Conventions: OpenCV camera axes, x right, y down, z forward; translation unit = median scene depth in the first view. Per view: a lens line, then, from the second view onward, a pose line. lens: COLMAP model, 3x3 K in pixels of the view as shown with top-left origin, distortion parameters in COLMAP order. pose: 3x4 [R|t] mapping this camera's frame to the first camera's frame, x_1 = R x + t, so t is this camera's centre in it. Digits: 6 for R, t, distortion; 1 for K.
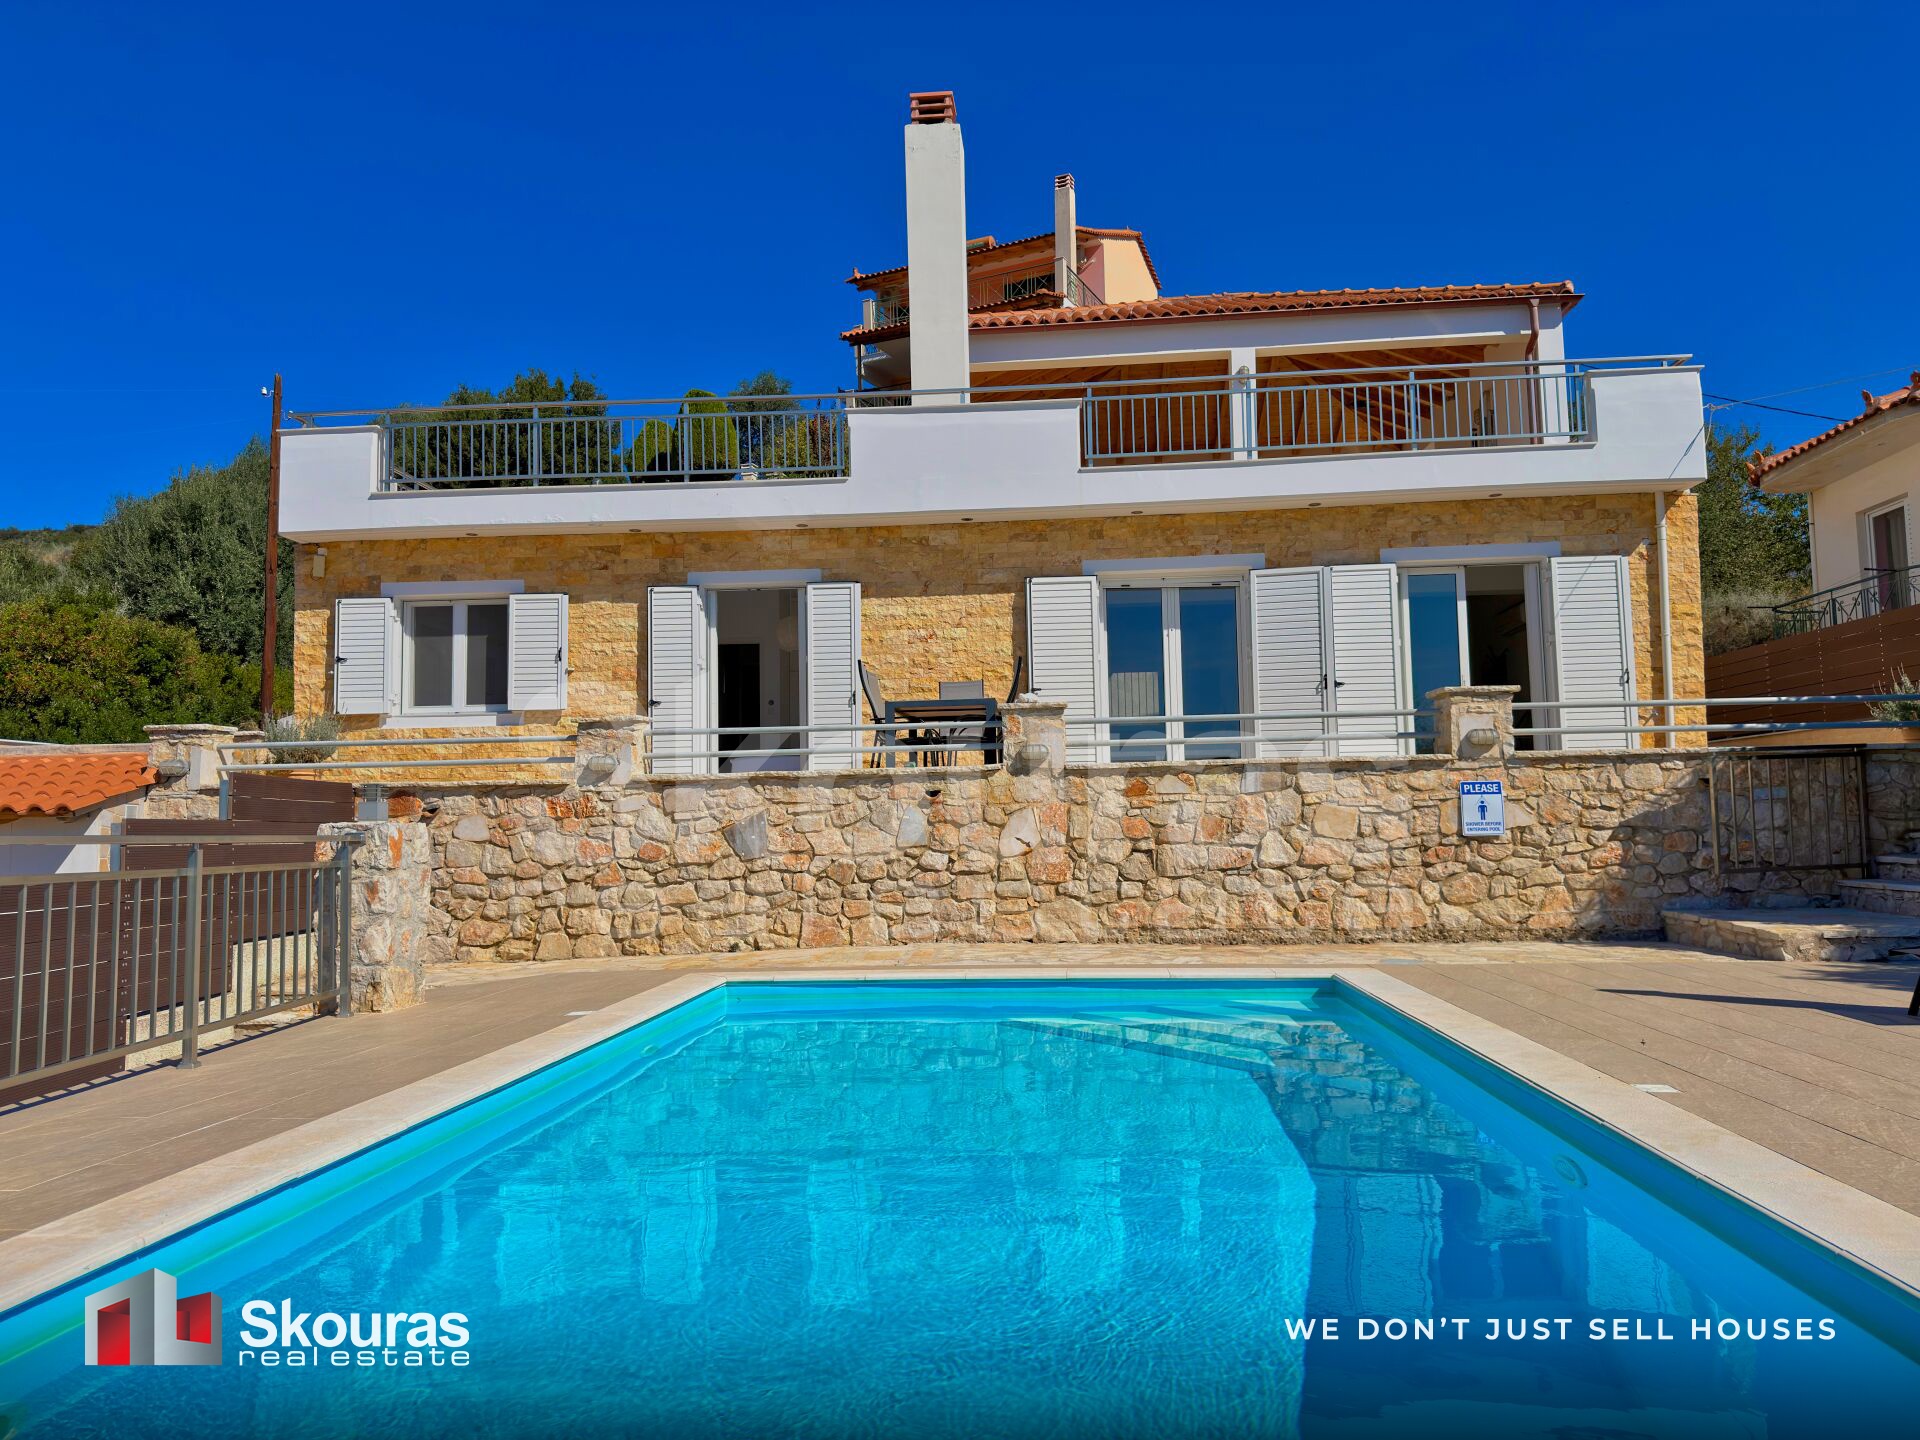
lens RADIAL K [[1366.4, 0, 963.0], [0, 1366.4, 707.7], [0, 0, 1]] dist [0.085375, -0.022483]
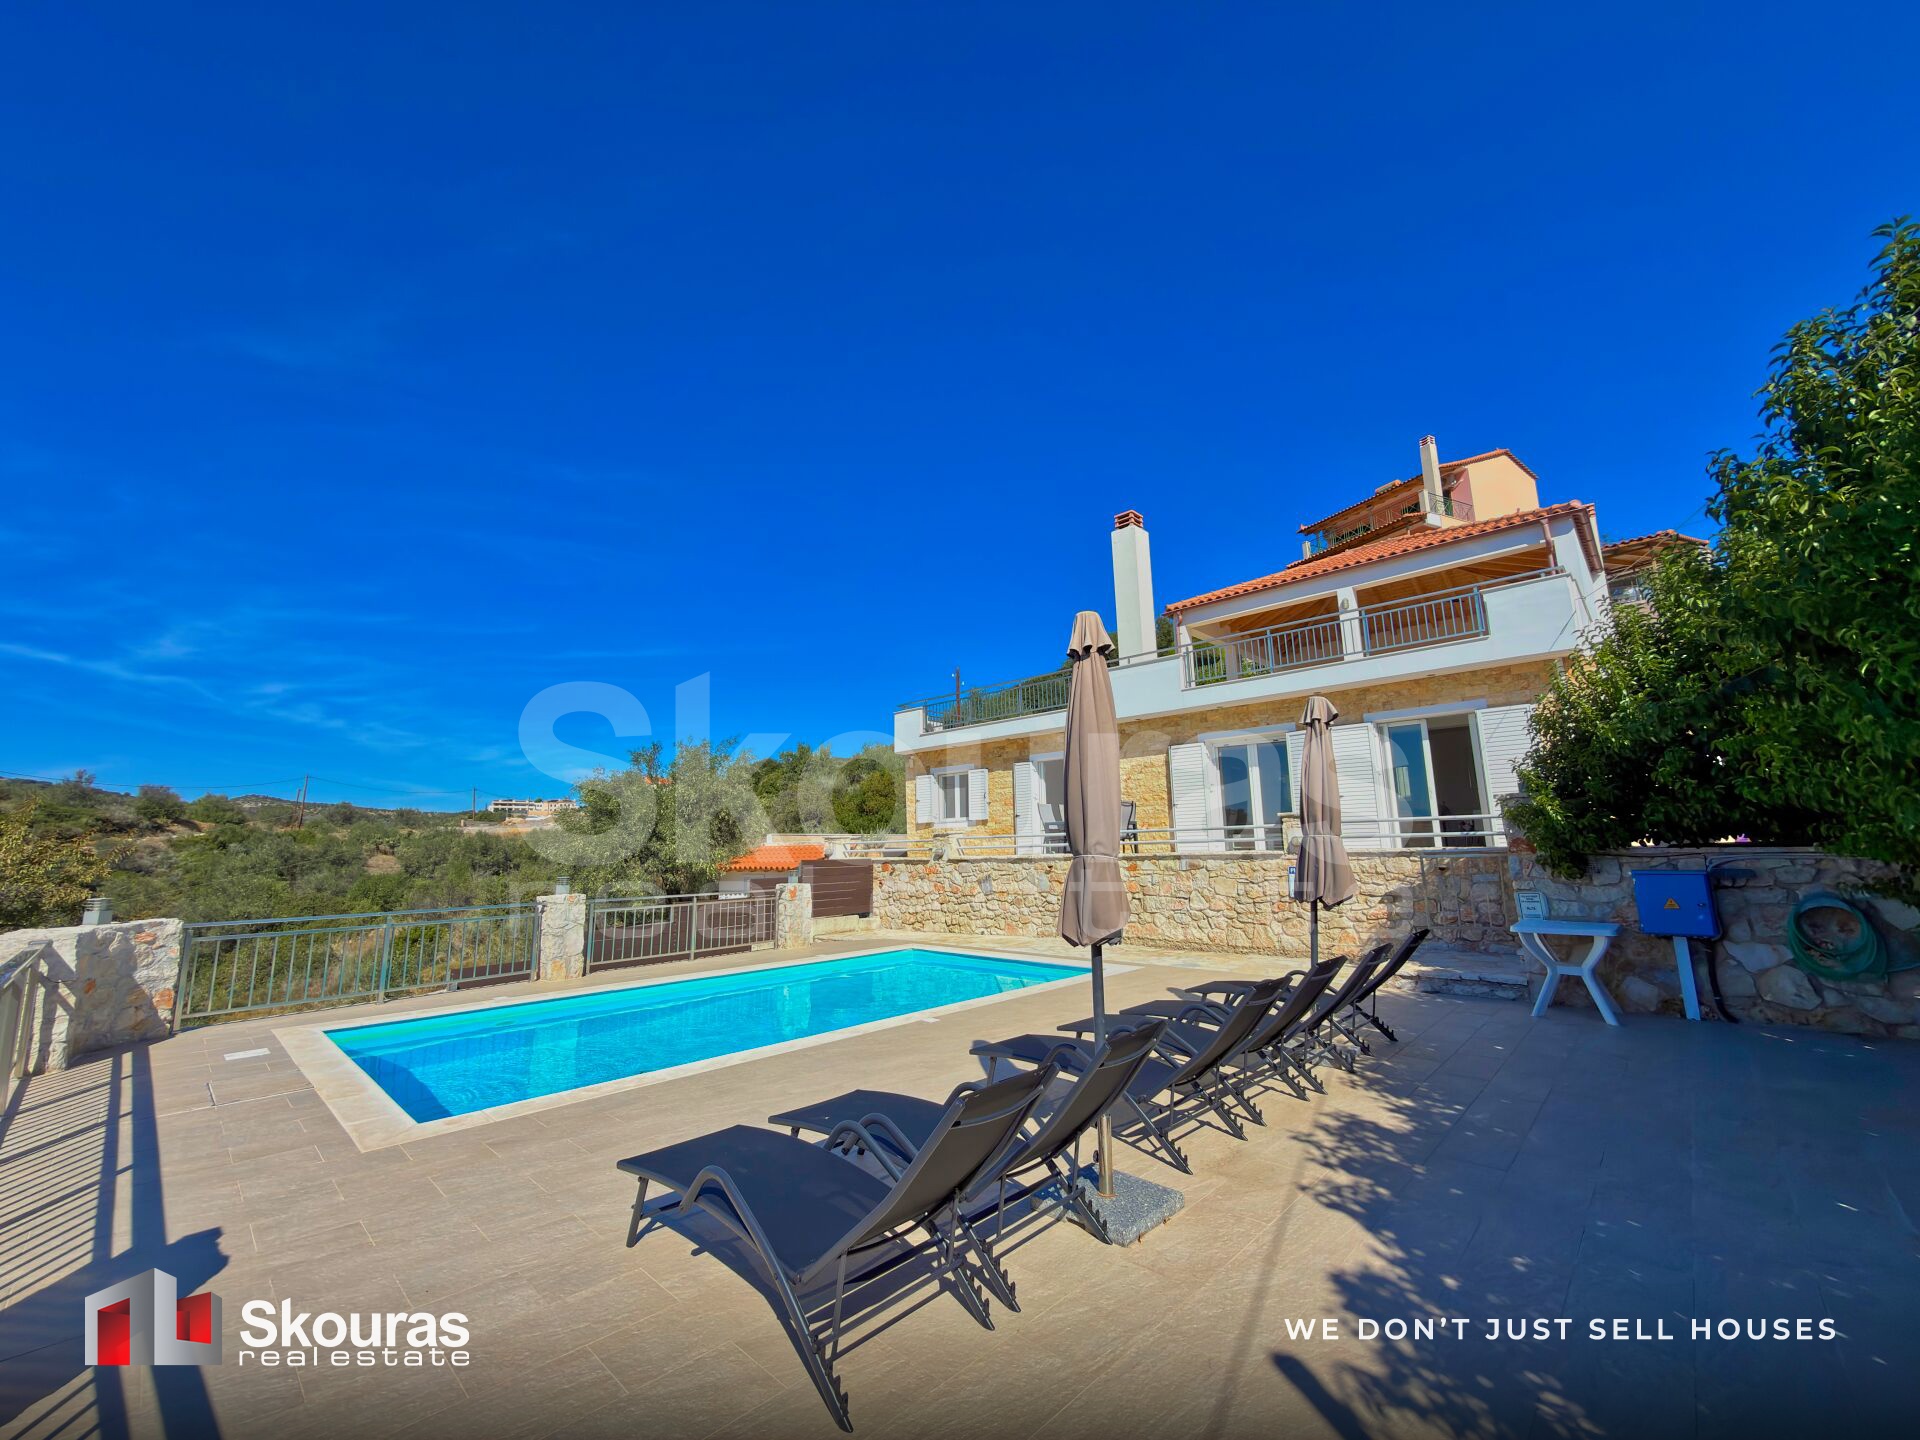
lens RADIAL K [[771.6, 0, 953.0], [0, 771.6, 716.7], [0, 0, 1]] dist [0.005346, -0.000392]
pose [[0.774948, -0.104544, -0.623319, 0.506432], [0.060476, 0.993965, -0.091522, -0.056479], [0.629125, 0.033229, 0.776593, -0.046107]]
